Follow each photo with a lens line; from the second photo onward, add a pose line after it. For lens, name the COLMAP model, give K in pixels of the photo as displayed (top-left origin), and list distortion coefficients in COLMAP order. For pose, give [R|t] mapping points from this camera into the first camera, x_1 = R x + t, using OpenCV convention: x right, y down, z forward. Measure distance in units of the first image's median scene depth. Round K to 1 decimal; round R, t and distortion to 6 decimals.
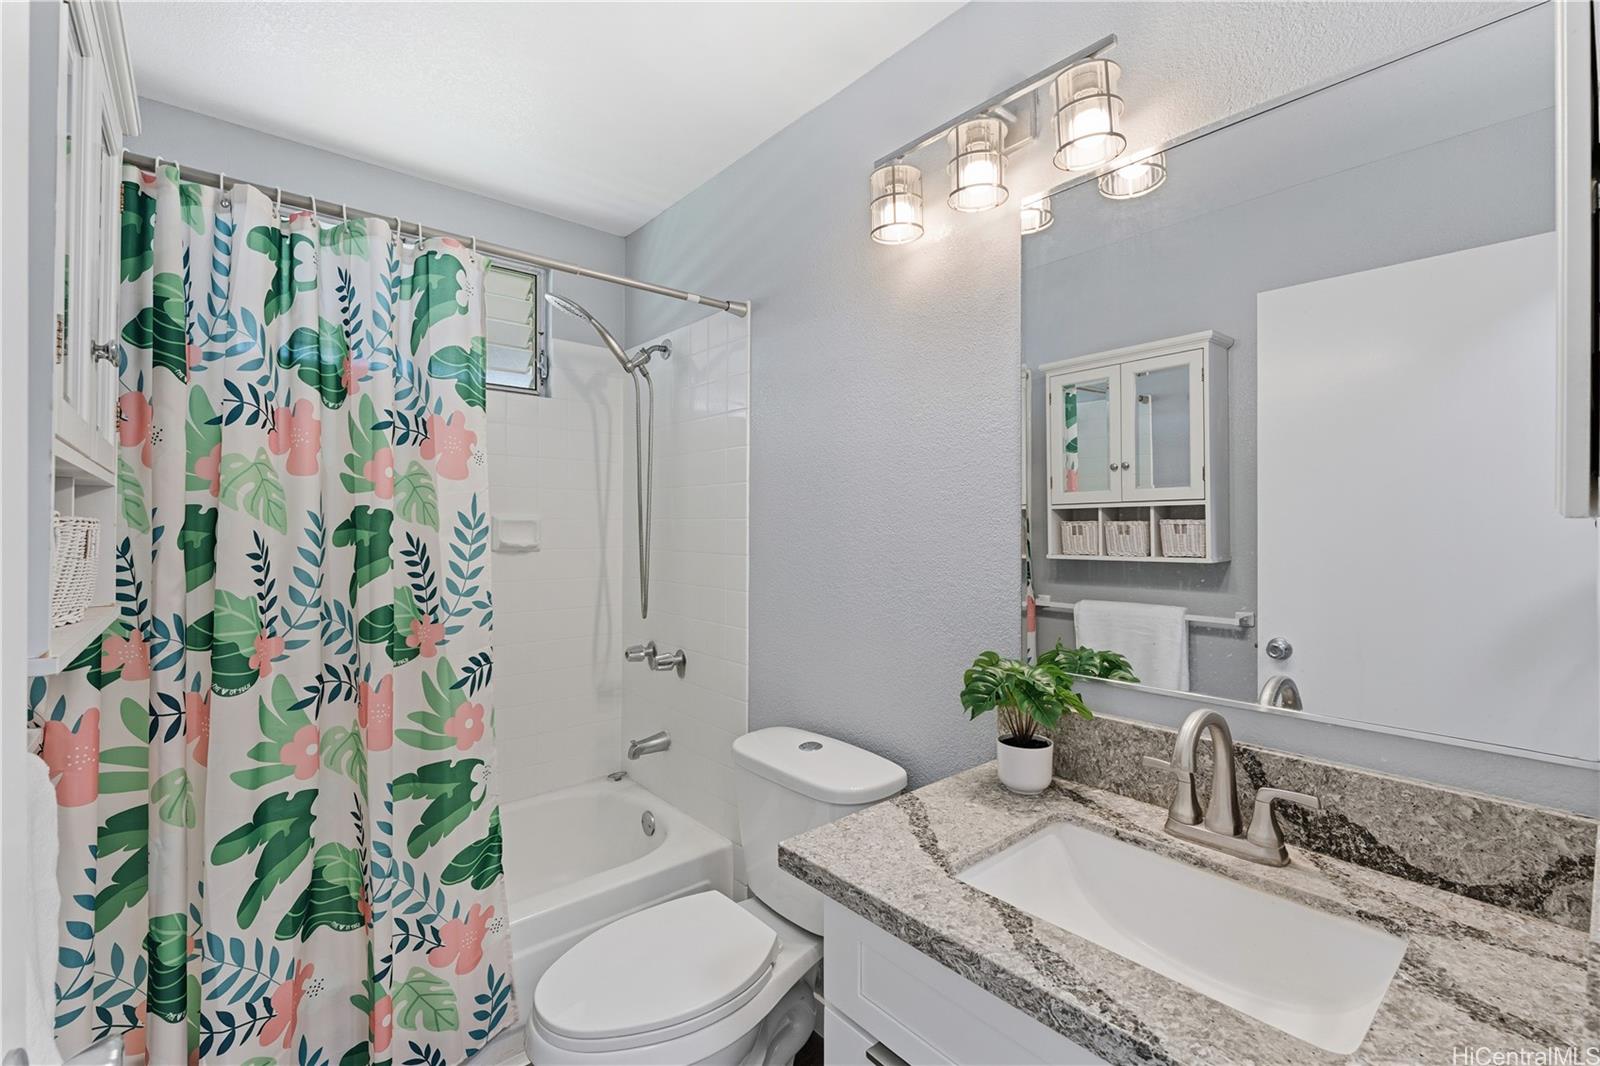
lens RADIAL K [[675.5, 0, 841.0], [0, 675.5, 519.6], [0, 0, 1]] dist [-0.002662, -0.000081]
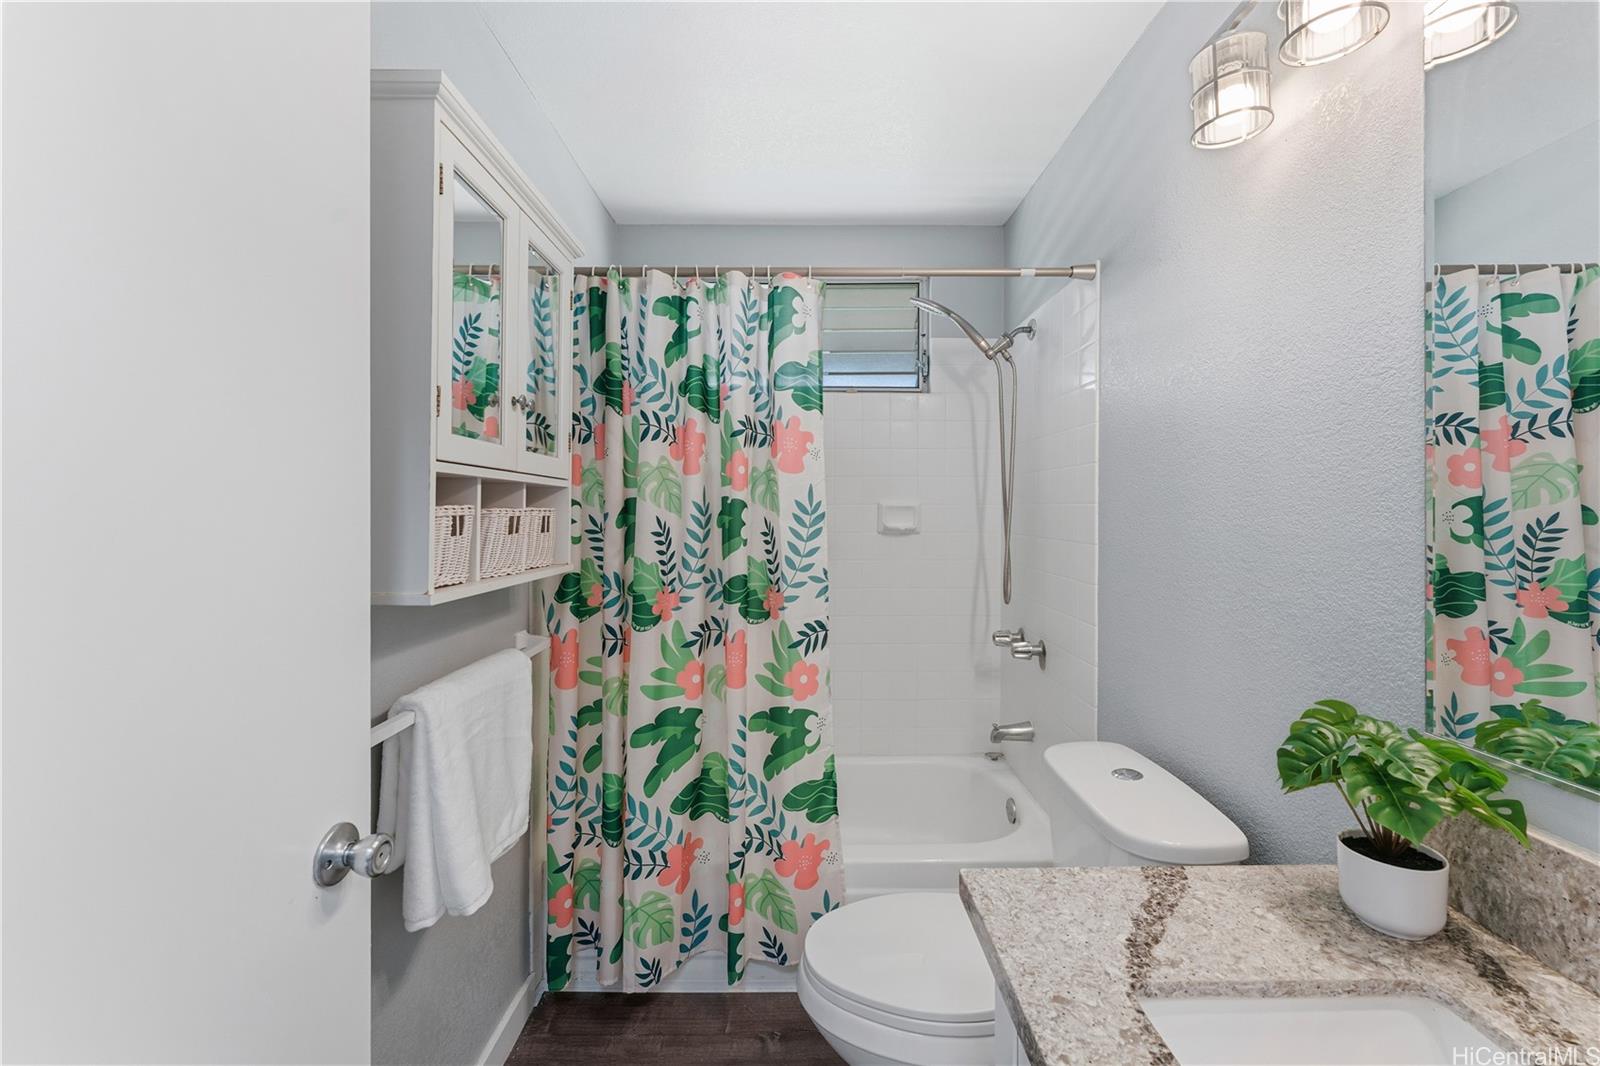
lens RADIAL K [[657.3, 0, 826.4], [0, 657.3, 505.9], [0, 0, 1]] dist [-0.002853, -0.000372]
pose [[0.761606, -0.003734, -0.648029, 0.245522], [0.006195, 0.999980, 0.001520, -0.003112], [0.648010, -0.005172, 0.761614, 0.163256]]
